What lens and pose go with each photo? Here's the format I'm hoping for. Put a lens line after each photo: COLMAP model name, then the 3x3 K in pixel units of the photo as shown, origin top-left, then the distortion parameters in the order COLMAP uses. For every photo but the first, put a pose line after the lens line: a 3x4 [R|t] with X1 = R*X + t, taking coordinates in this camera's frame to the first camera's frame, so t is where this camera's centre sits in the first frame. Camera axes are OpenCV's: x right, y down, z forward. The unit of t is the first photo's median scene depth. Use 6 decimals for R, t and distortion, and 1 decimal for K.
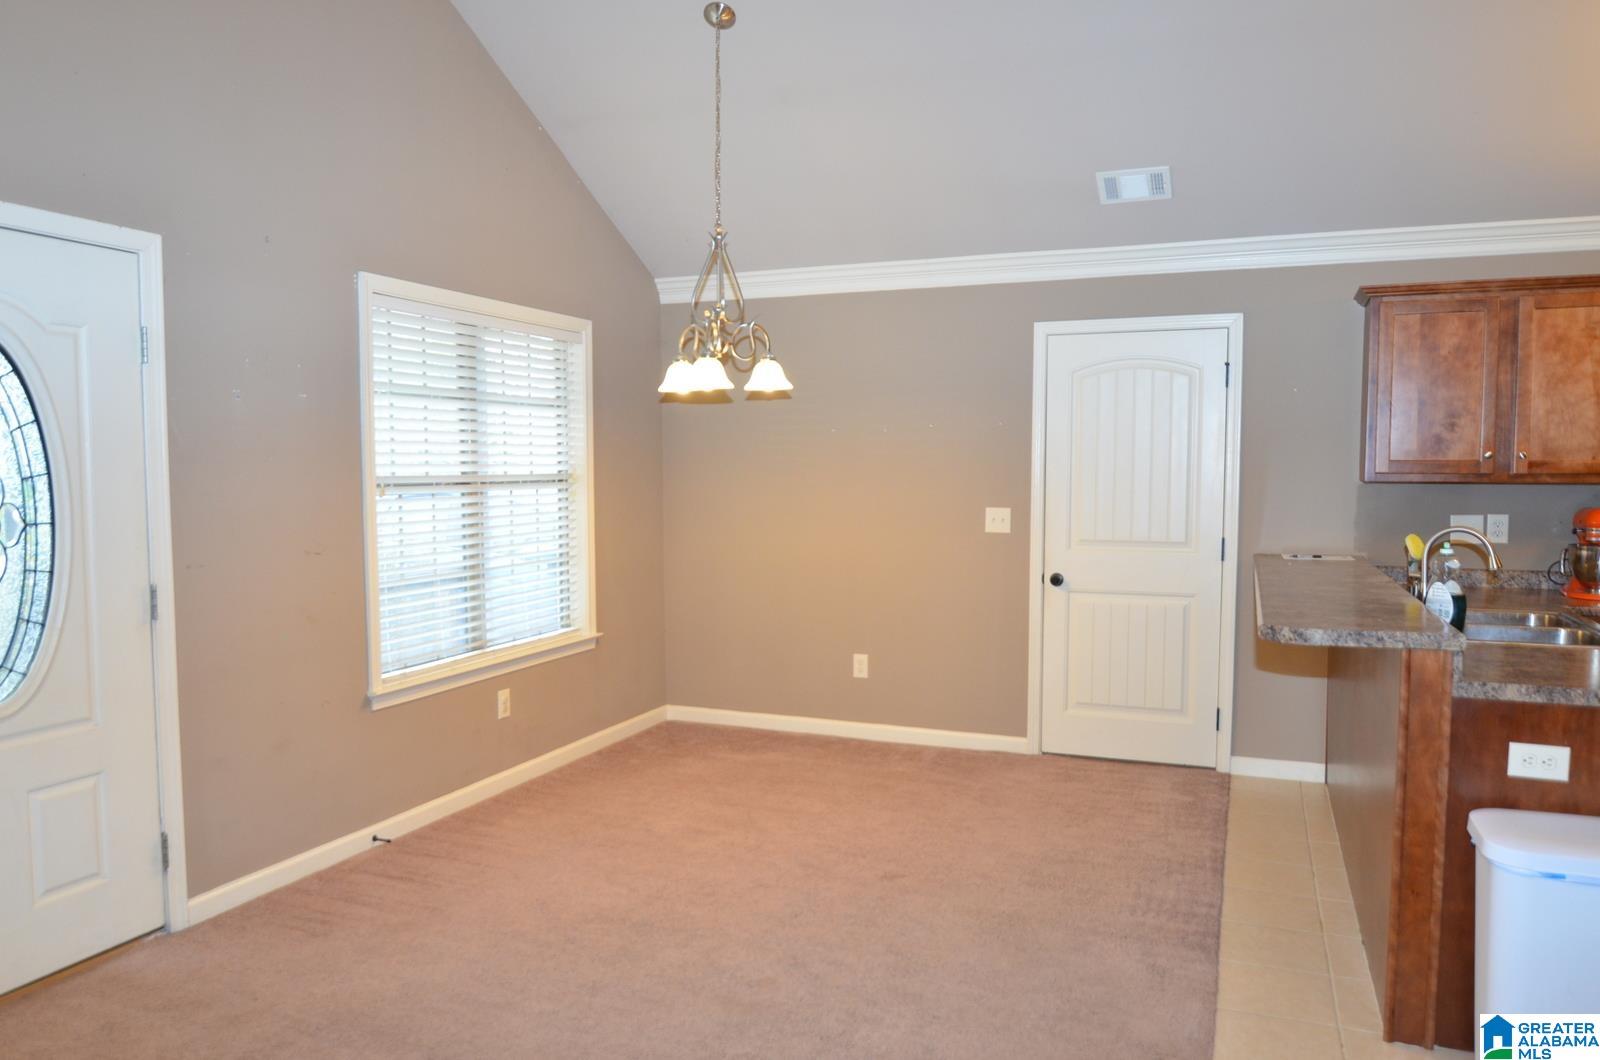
lens RADIAL K [[1101.9, 0, 807.3], [0, 1101.9, 546.2], [0, 0, 1]] dist [-0.037079, 0.012049]
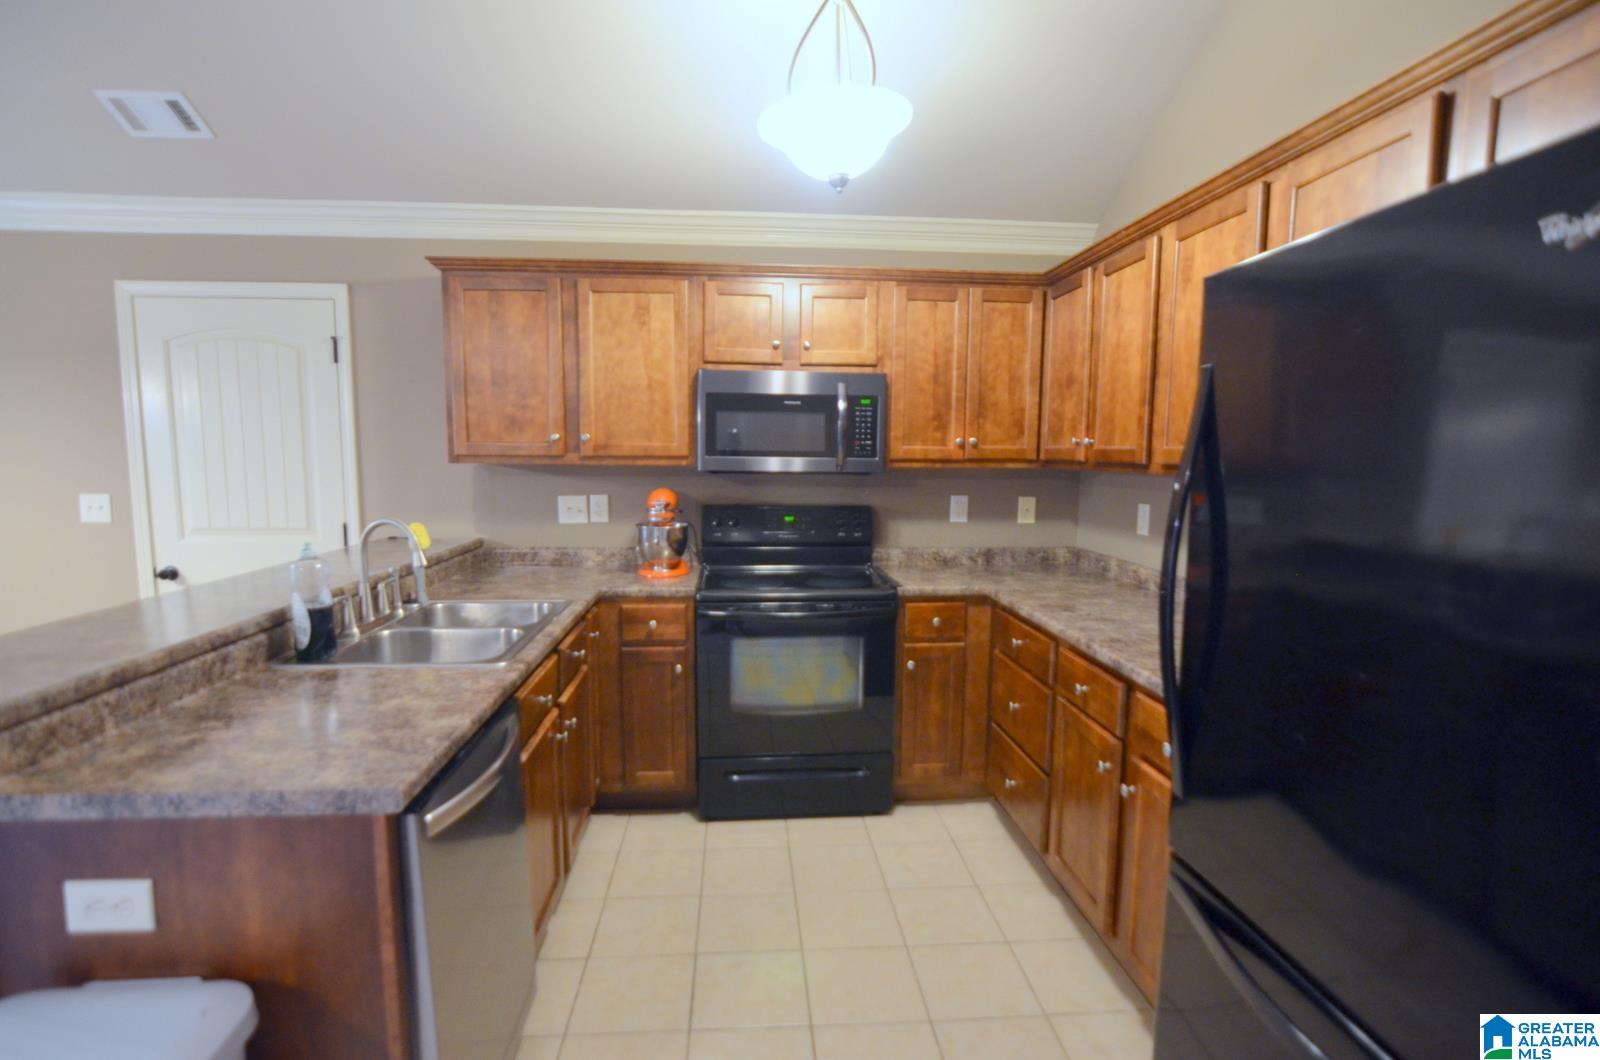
lens RADIAL K [[773.1, 0, 826.5], [0, 773.1, 547.7], [0, 0, 1]] dist [-0.028218, 0.007788]
pose [[0.892021, -0.046034, 0.449644, 0.534415], [0.023454, 0.998174, 0.055663, -0.015912], [-0.451386, -0.039107, 0.891472, 0.254248]]
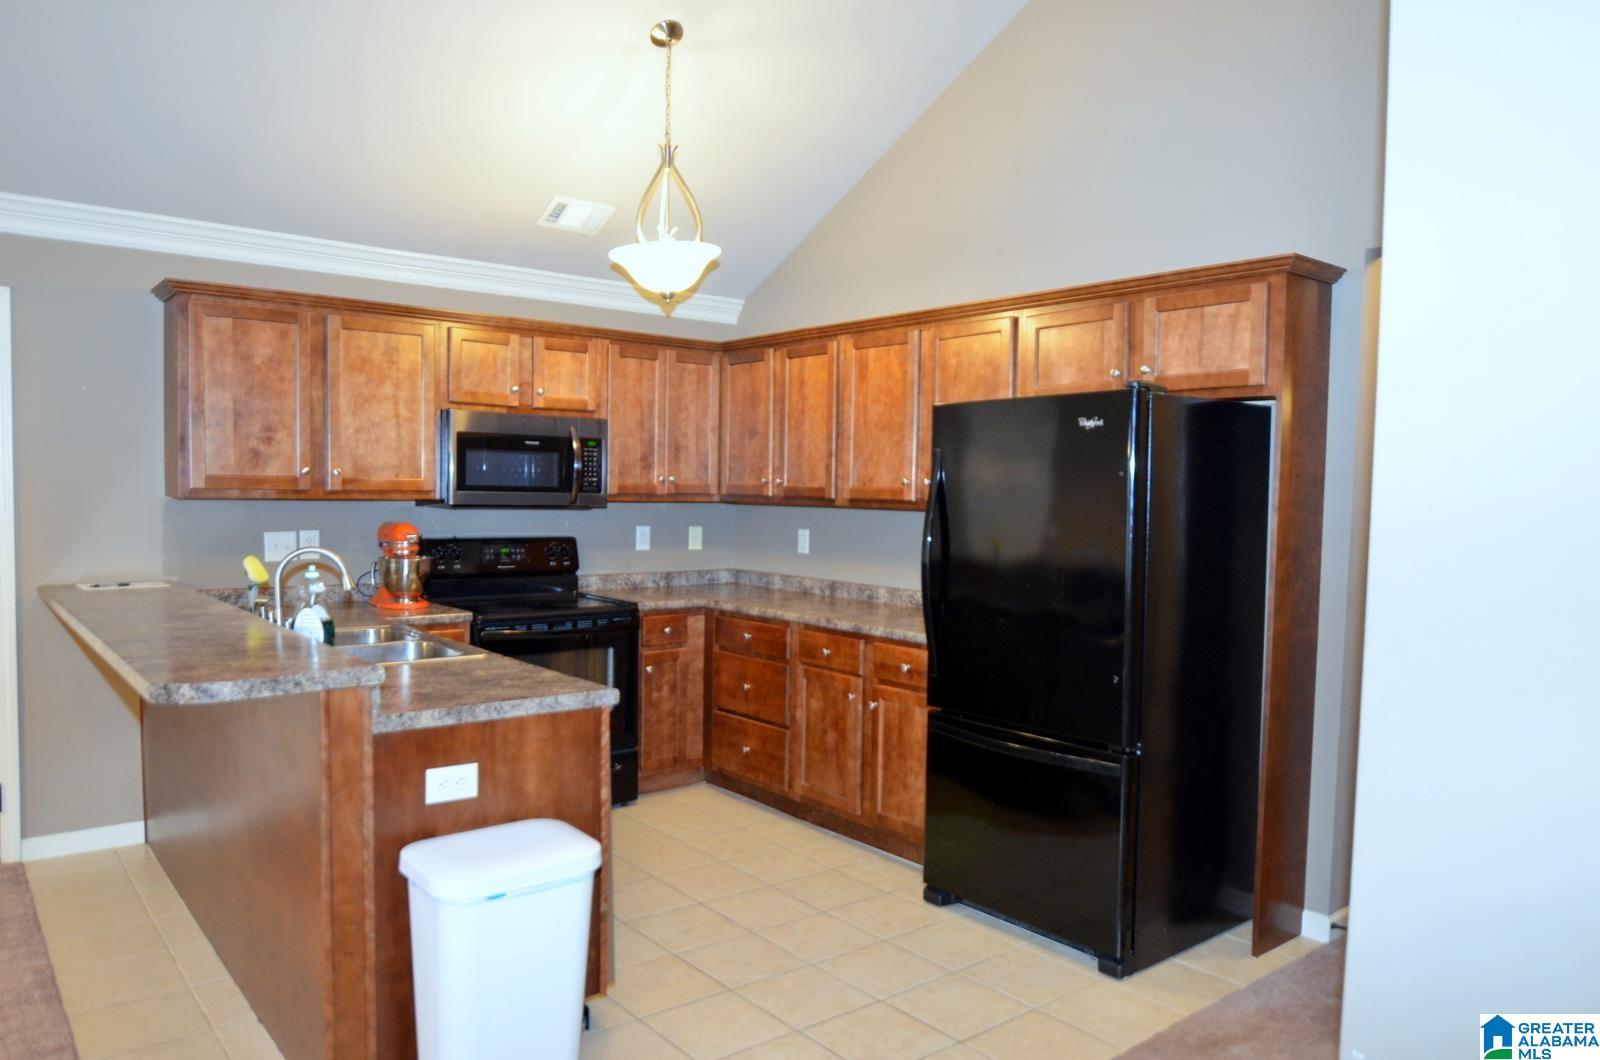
lens RADIAL K [[1101.9, 0, 801.4], [0, 1101.9, 541.0], [0, 0, 1]] dist [-0.037079, 0.012049]
pose [[0.479993, -0.034609, 0.876590, -0.030455], [0.044944, 0.998879, 0.014827, -0.015155], [-0.876121, 0.032281, 0.481010, 0.133194]]
